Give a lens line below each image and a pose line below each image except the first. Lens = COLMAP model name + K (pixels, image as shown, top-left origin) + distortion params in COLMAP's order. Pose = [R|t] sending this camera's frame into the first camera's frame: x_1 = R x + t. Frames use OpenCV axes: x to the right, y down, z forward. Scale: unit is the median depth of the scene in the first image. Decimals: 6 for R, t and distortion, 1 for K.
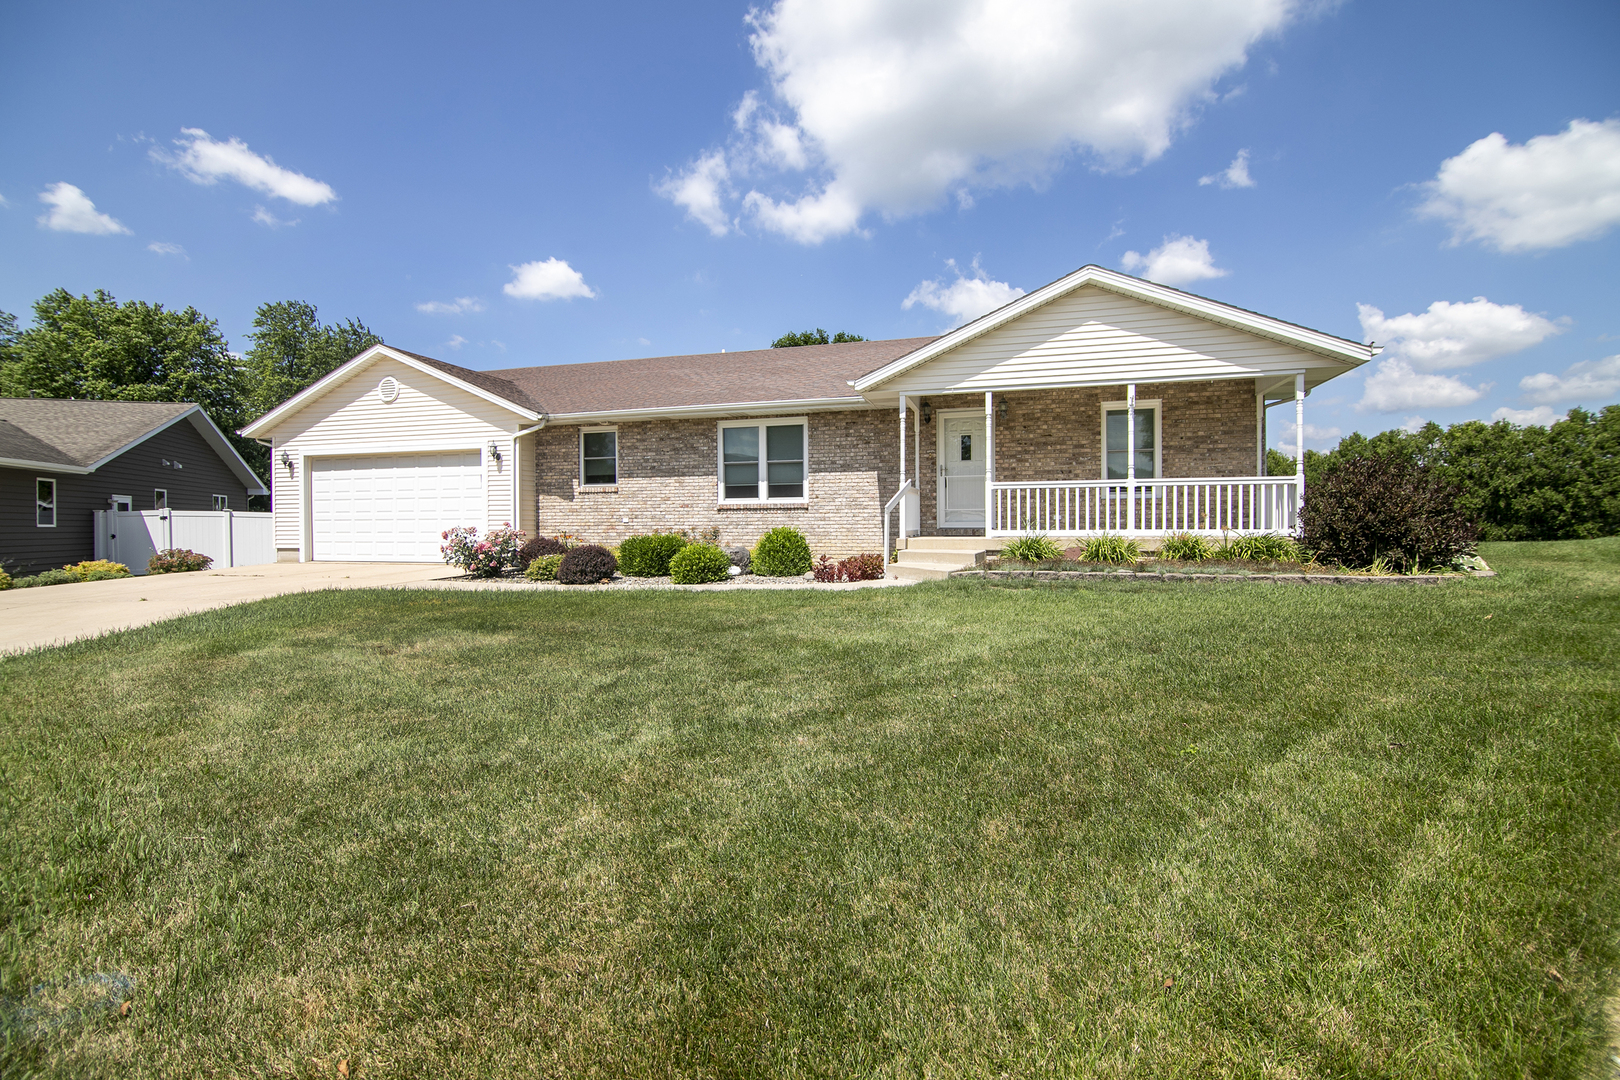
lens RADIAL K [[713.6, 0, 797.1], [0, 713.6, 556.7], [0, 0, 1]] dist [0.001955, 0.001488]
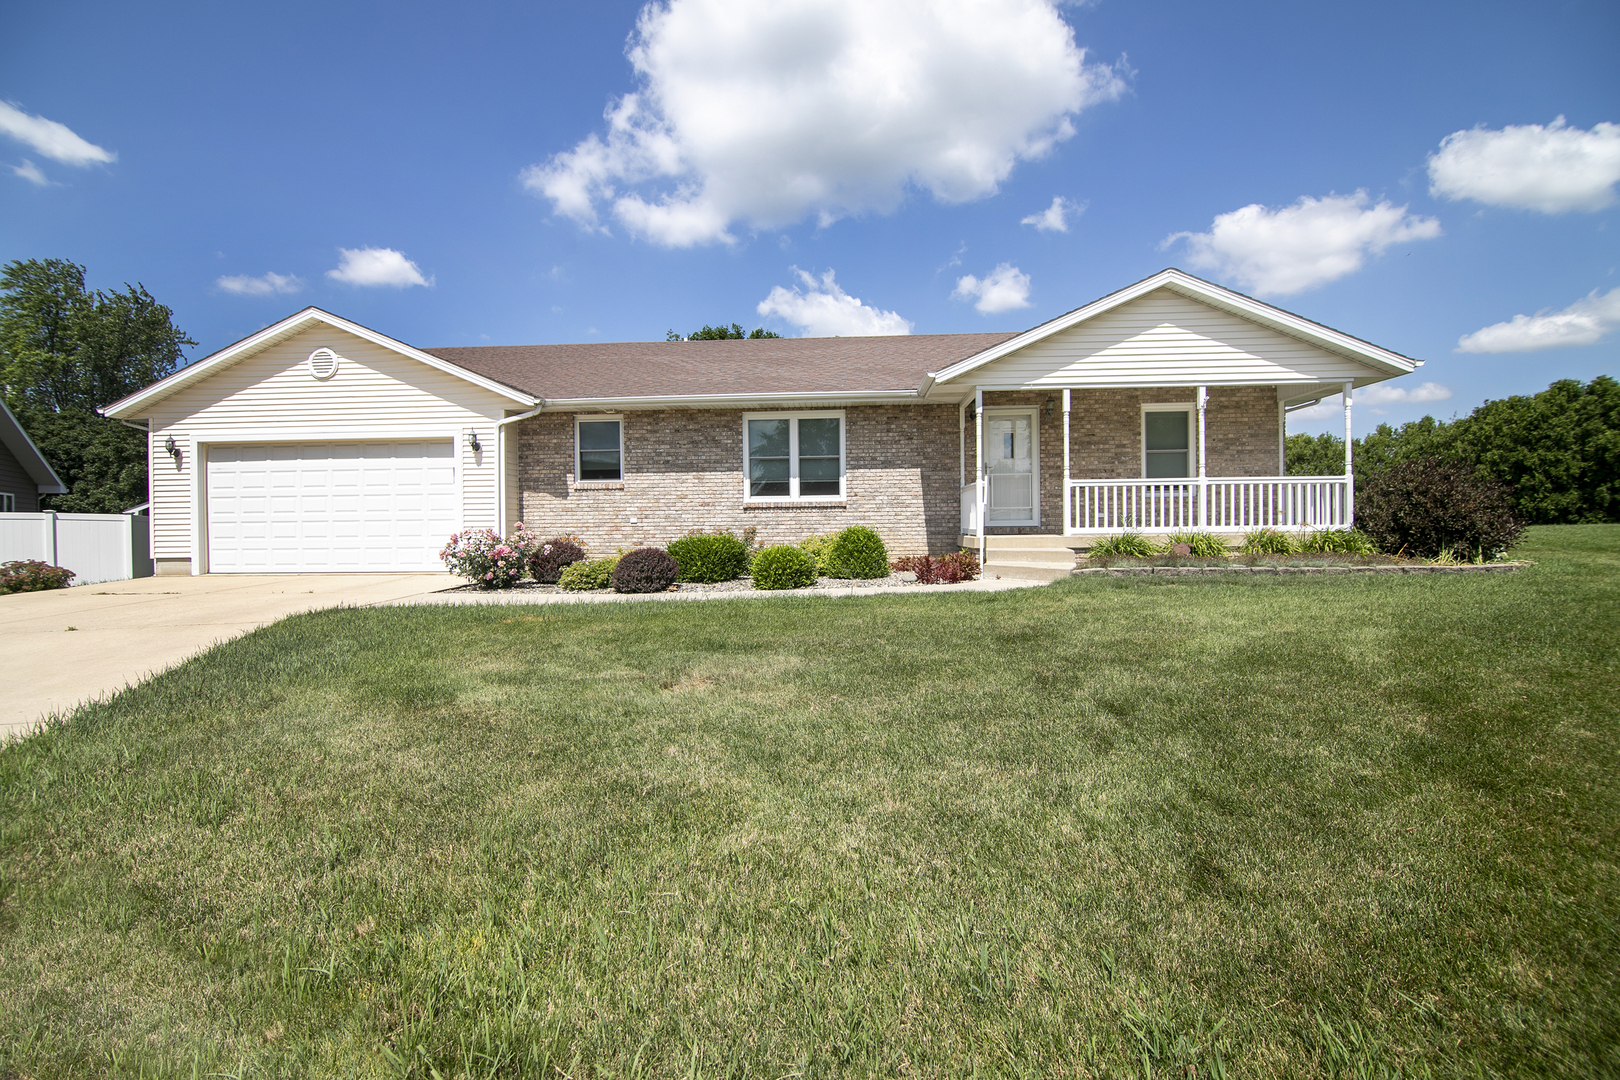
lens RADIAL K [[713.6, 0, 816.1], [0, 713.6, 526.8], [0, 0, 1]] dist [0.001955, 0.001488]
pose [[0.975387, -0.005573, 0.220429, -0.229785], [0.015974, 0.998840, -0.045433, 0.000864], [-0.219920, 0.047836, 0.974344, 0.090494]]
